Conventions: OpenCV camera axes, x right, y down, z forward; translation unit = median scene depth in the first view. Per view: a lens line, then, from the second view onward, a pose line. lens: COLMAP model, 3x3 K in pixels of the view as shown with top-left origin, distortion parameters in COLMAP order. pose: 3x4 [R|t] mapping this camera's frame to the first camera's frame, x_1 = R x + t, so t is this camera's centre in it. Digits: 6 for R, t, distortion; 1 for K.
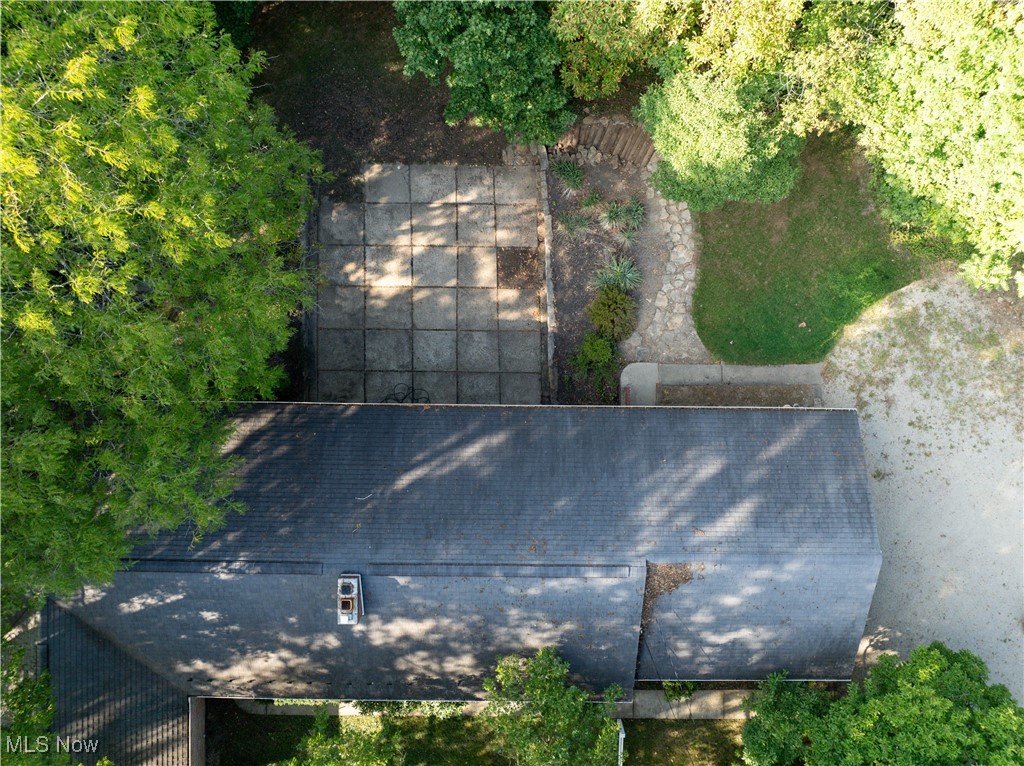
lens RADIAL K [[718.0, 0, 512.0], [0, 718.0, 383.0], [0, 0, 1]] dist [-0.036487, 0.019177]
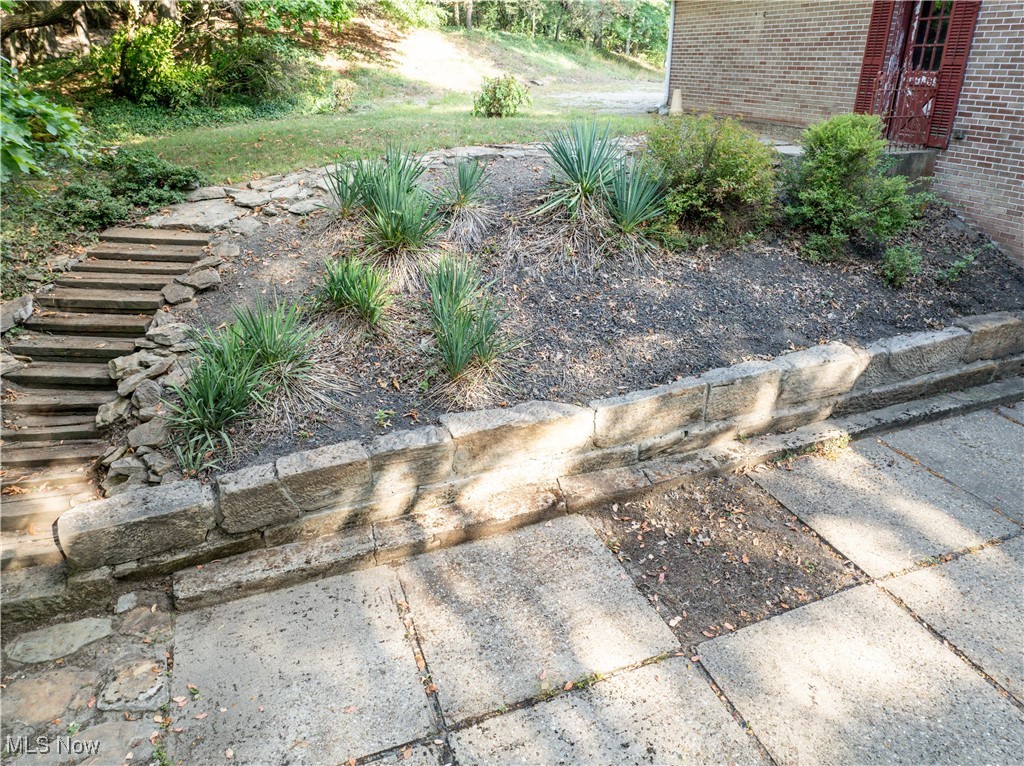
lens RADIAL K [[718.0, 0, 512.0], [0, 718.0, 383.0], [0, 0, 1]] dist [-0.036487, 0.019177]
pose [[-0.354082, -0.397941, 0.846327, -0.121239], [0.935213, -0.152076, 0.319764, -0.271901], [0.001459, 0.904719, 0.426007, 0.872454]]
